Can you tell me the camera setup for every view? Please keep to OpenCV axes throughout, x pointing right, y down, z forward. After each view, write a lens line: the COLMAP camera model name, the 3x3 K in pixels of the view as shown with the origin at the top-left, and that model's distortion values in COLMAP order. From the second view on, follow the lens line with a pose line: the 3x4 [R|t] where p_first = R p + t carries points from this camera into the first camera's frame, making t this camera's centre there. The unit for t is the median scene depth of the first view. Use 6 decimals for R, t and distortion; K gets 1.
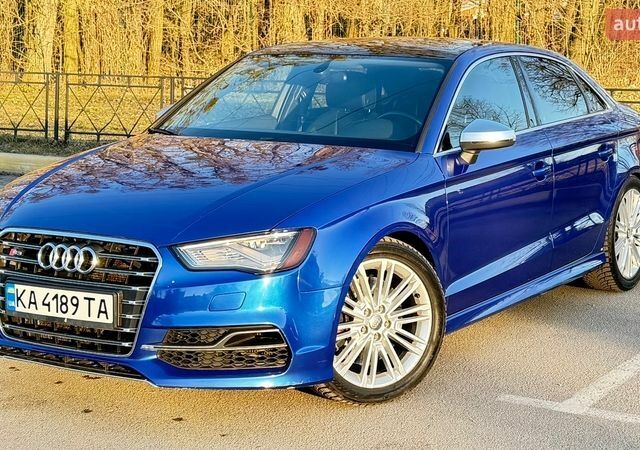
lens RADIAL K [[1787.0, 0, 320.0], [0, 1787.0, 225.0], [0, 0, 1]] dist [0.116740, 0.929492]
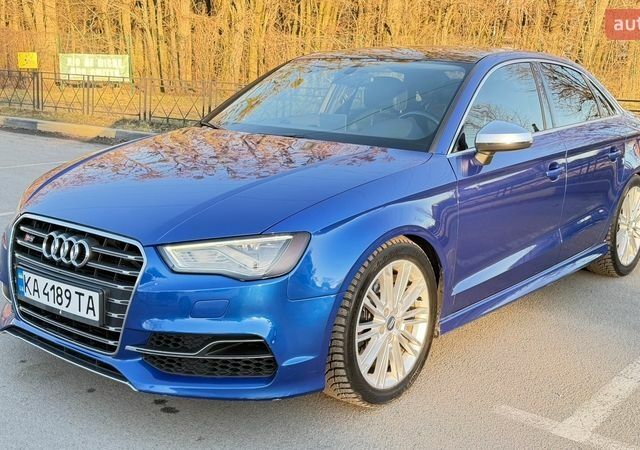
lens RADIAL K [[958.6, 0, 320.0], [0, 958.6, 225.0], [0, 0, 1]] dist [-0.023511, -0.112398]
pose [[0.992861, 0.043737, -0.110970, 0.057774], [-0.036931, 0.997351, 0.062665, -0.033480], [0.113417, -0.058119, 0.991846, 0.485622]]
